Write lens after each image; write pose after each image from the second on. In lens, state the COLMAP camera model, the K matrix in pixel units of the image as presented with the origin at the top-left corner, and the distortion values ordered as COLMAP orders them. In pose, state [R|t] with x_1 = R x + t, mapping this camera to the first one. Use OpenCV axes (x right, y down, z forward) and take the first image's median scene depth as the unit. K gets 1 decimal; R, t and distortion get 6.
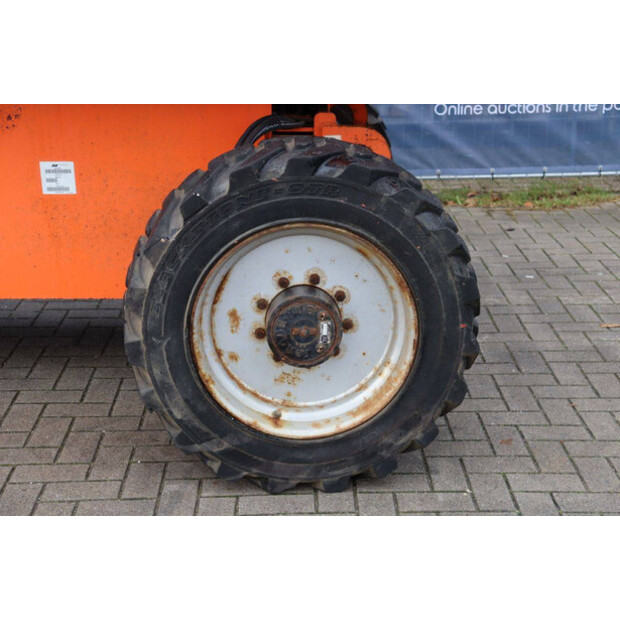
lens RADIAL K [[1118.8, 0, 310.0], [0, 1118.8, 310.0], [0, 0, 1]] dist [0.000953, -0.002862]
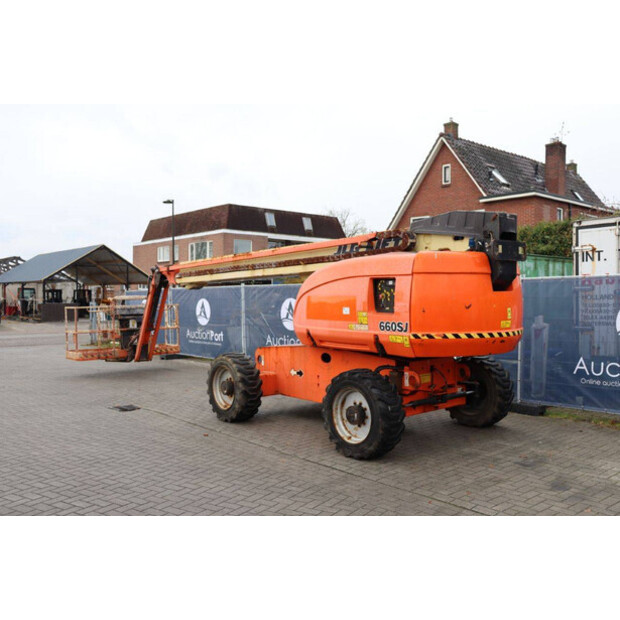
lens RADIAL K [[595.3, 0, 310.0], [0, 595.3, 310.0], [0, 0, 1]] dist [-0.075370, 0.026037]
pose [[0.621650, 0.015618, -0.783139, 1.521697], [-0.235320, 0.957340, -0.167702, 0.049533], [0.747112, 0.288540, 0.598806, -0.490497]]
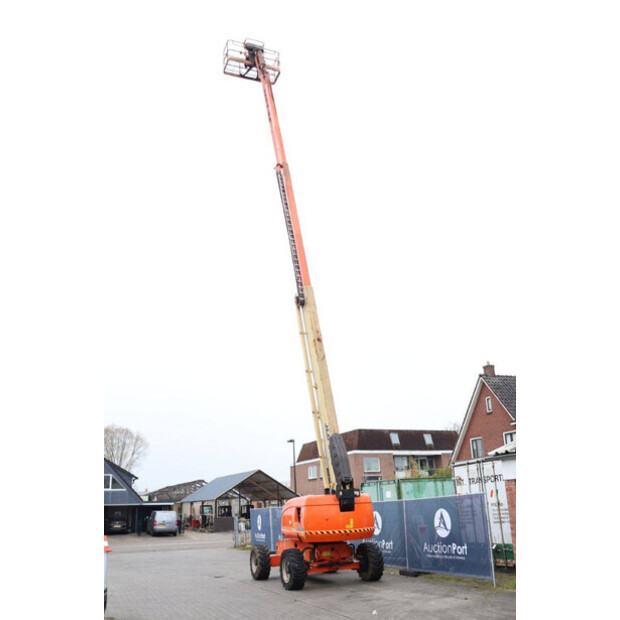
lens RADIAL K [[556.5, 0, 310.0], [0, 556.5, 310.0], [0, 0, 1]] dist [-0.107006, 0.022158]
pose [[0.362900, -0.329423, -0.871656, 4.537873], [-0.244230, 0.869099, -0.430138, 0.037335], [0.899253, 0.368982, 0.234941, -0.652983]]
